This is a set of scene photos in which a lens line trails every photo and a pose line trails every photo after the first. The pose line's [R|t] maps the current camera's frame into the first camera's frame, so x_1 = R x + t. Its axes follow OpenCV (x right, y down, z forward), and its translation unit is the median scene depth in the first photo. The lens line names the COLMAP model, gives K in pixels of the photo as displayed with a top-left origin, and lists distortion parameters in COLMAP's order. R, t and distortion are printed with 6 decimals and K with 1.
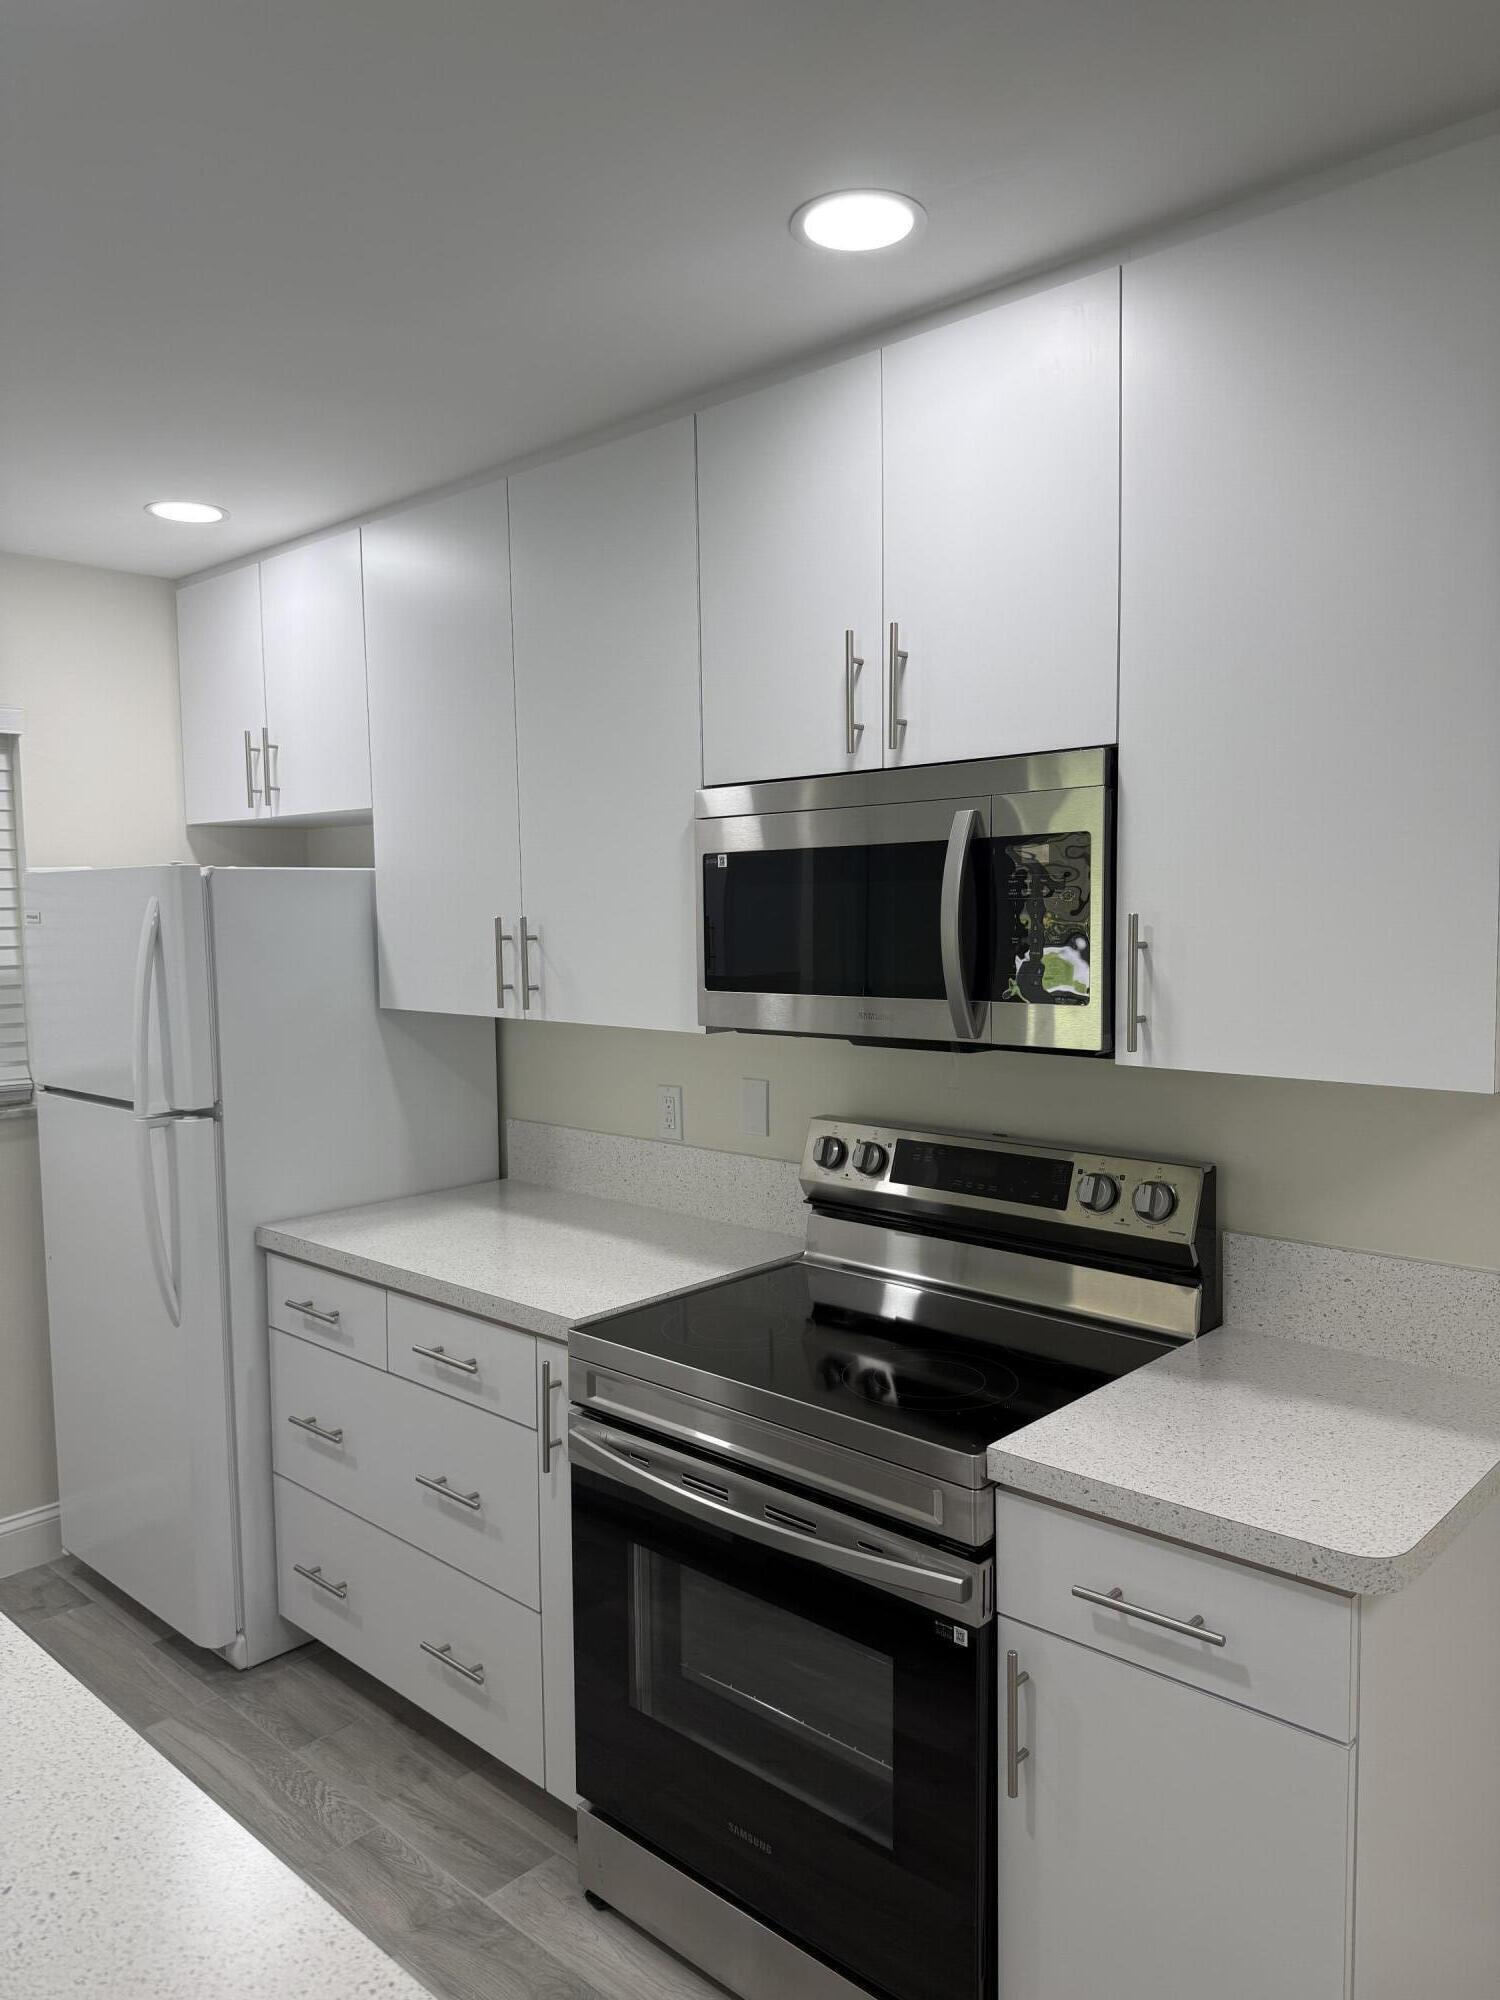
lens RADIAL K [[1414.7, 0, 750.4], [0, 1414.7, 986.6], [0, 0, 1]] dist [-0.001809, -0.032905]
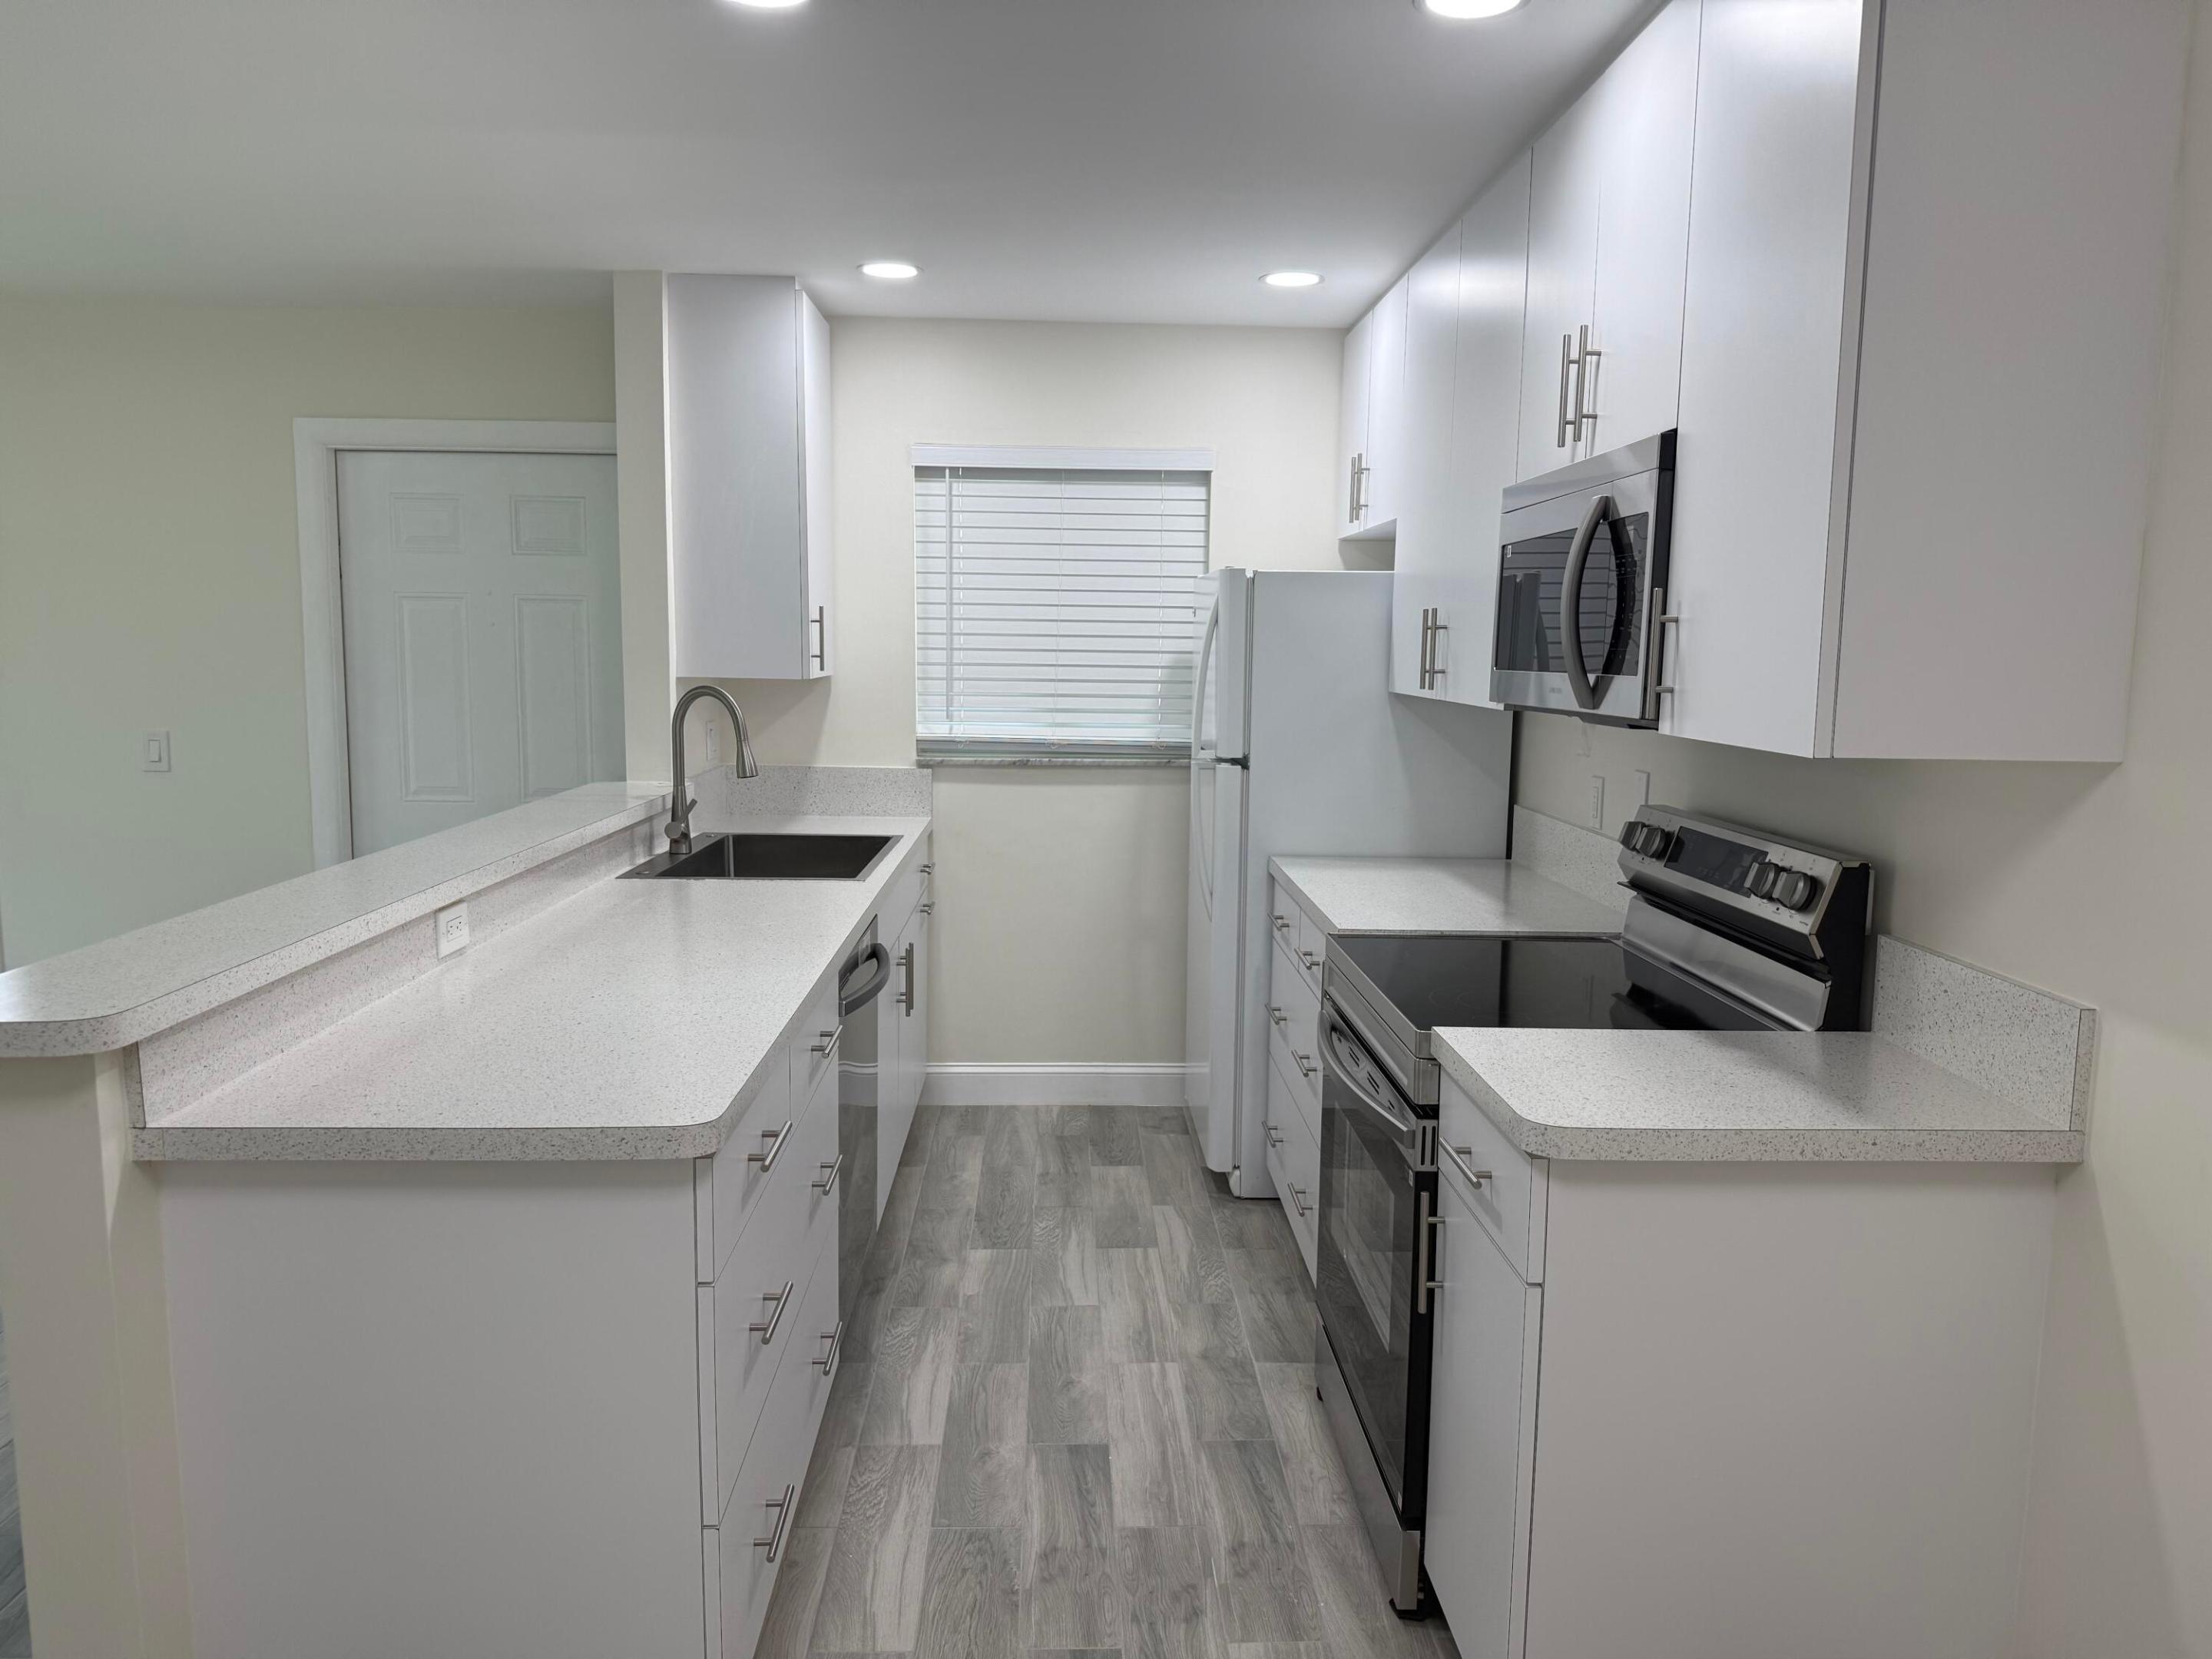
lens RADIAL K [[1564.7, 0, 1112.2], [0, 1564.7, 832.5], [0, 0, 1]] dist [-0.001809, -0.032905]
pose [[0.696991, 0.108548, -0.708816, 0.609091], [-0.066738, 0.994005, 0.086597, 0.041510], [0.713967, -0.013053, 0.700057, -0.088958]]
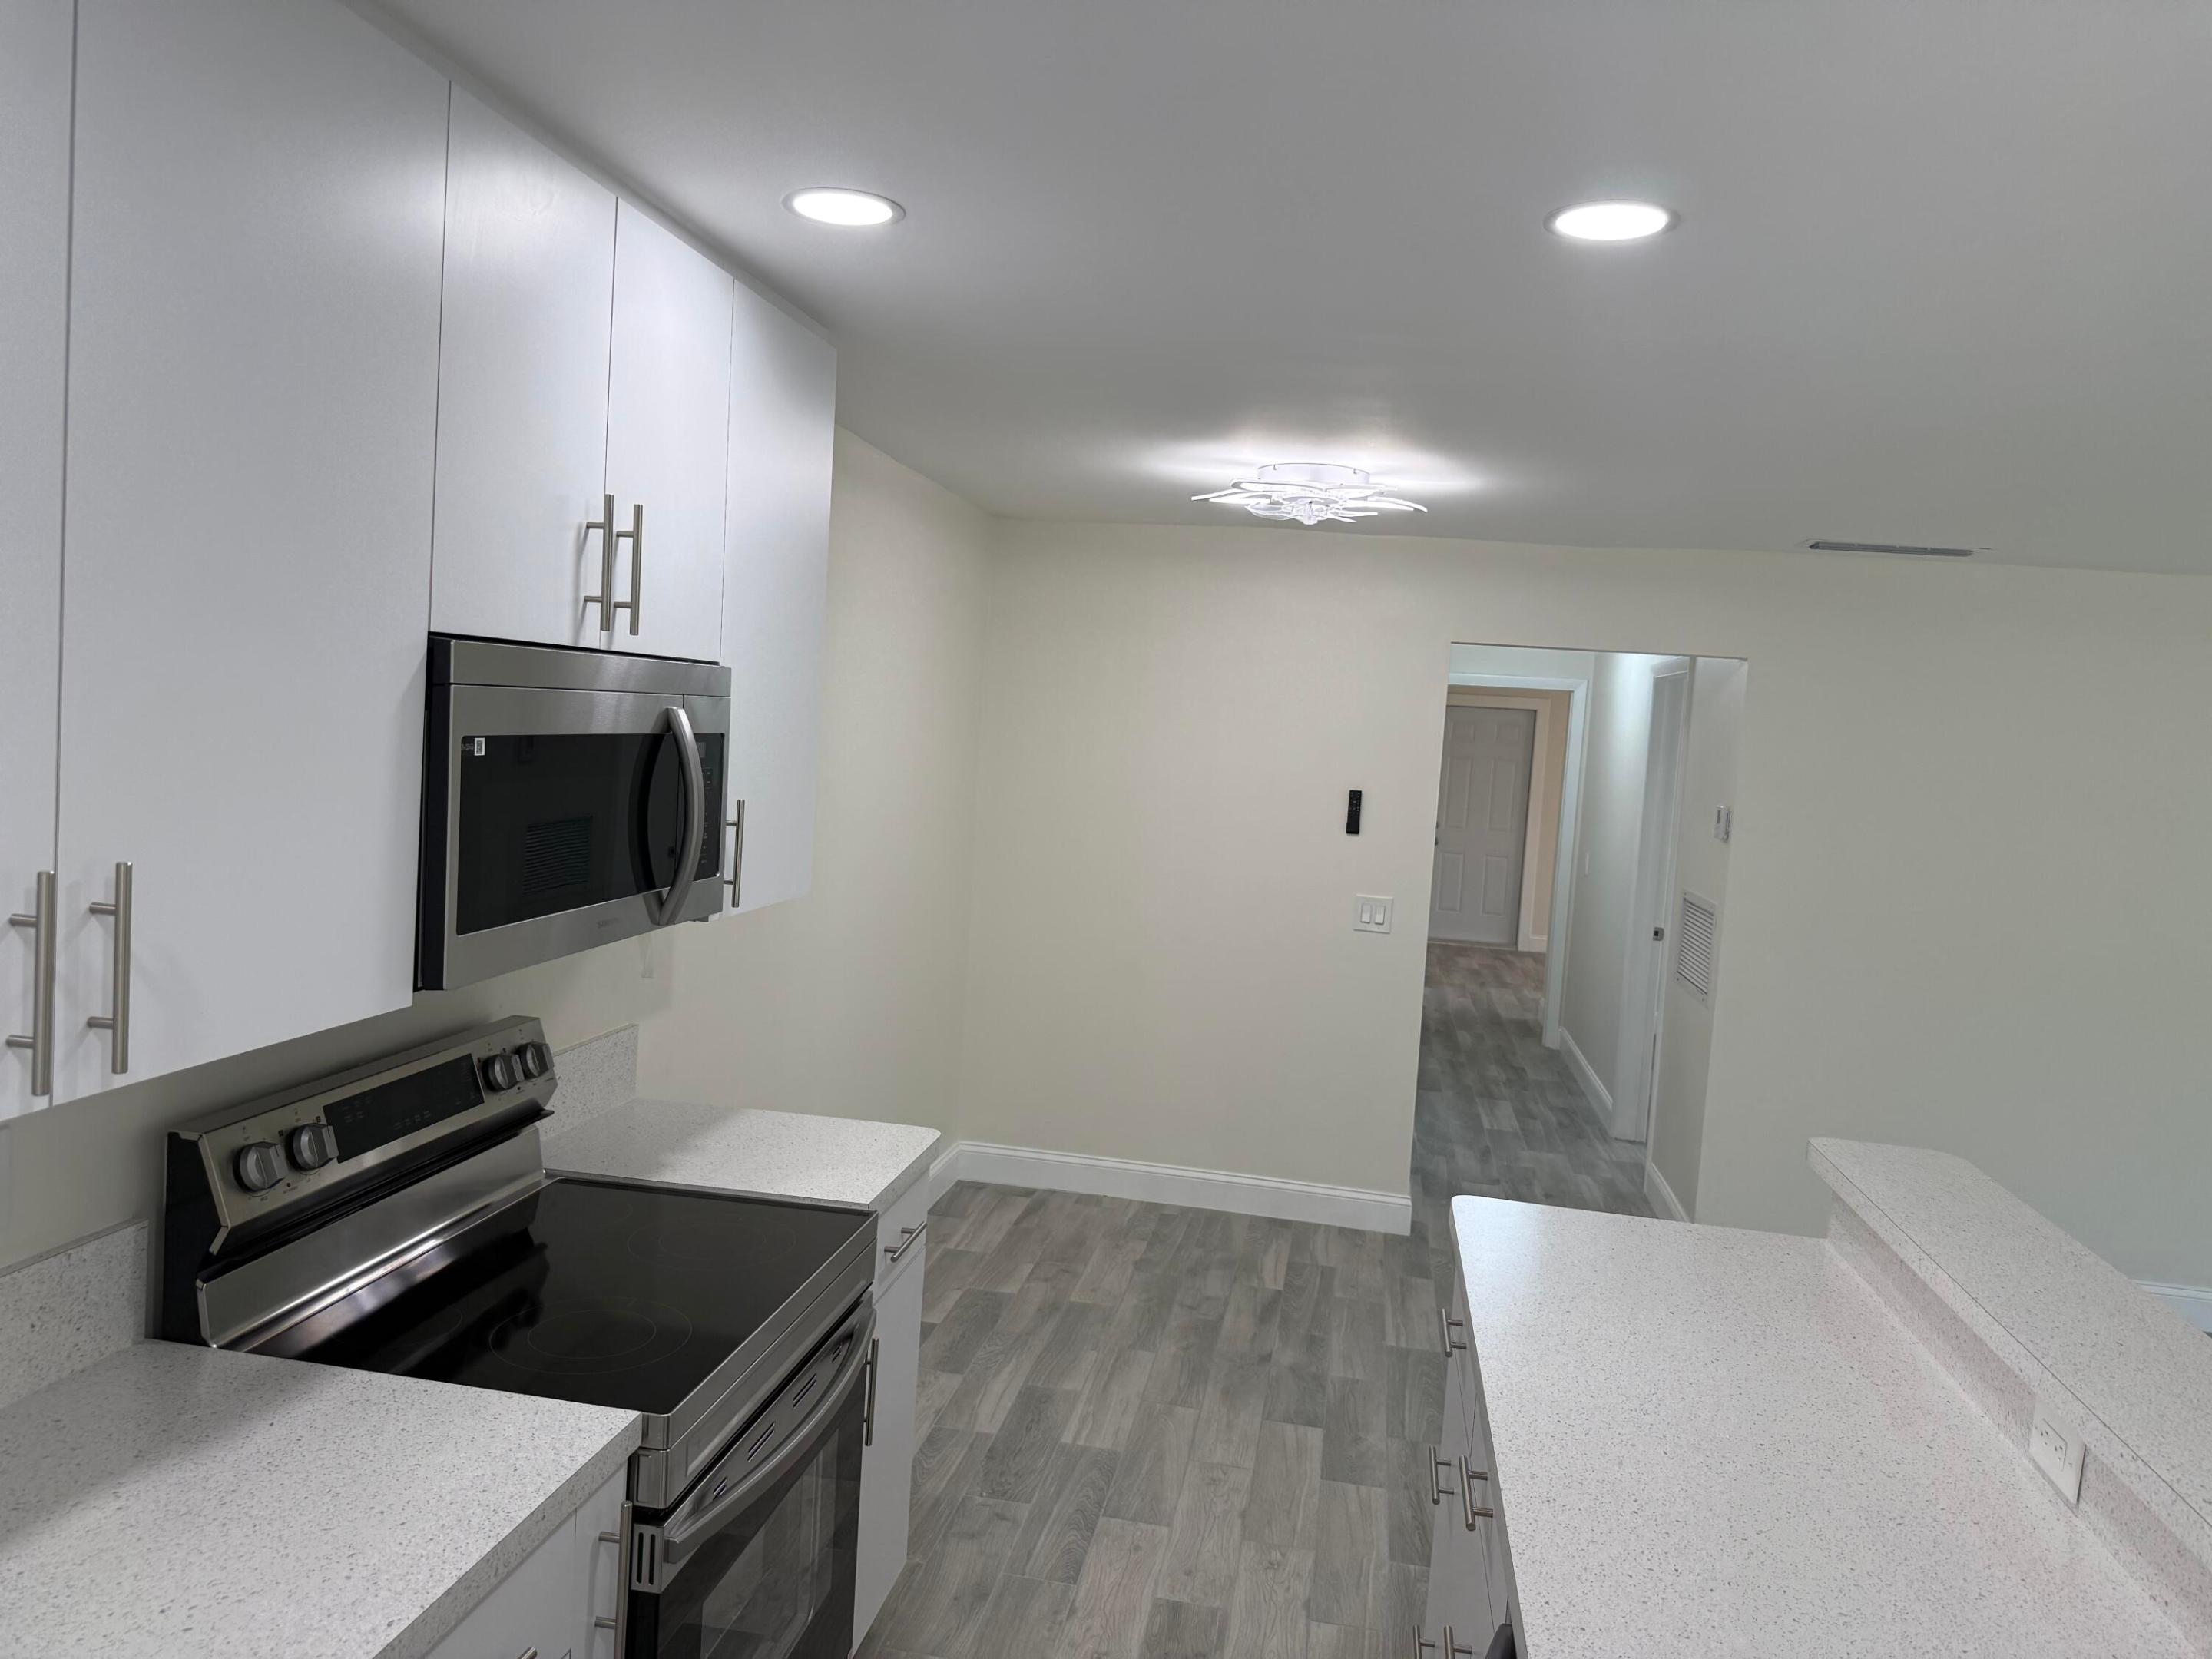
lens RADIAL K [[1564.7, 0, 1105.6], [0, 1564.7, 829.6], [0, 0, 1]] dist [-0.001809, -0.032905]
pose [[-0.534630, -0.092958, 0.839958, -0.759877], [-0.012528, 0.994694, 0.102109, -0.119892], [-0.844993, 0.044068, -0.532958, 1.054771]]
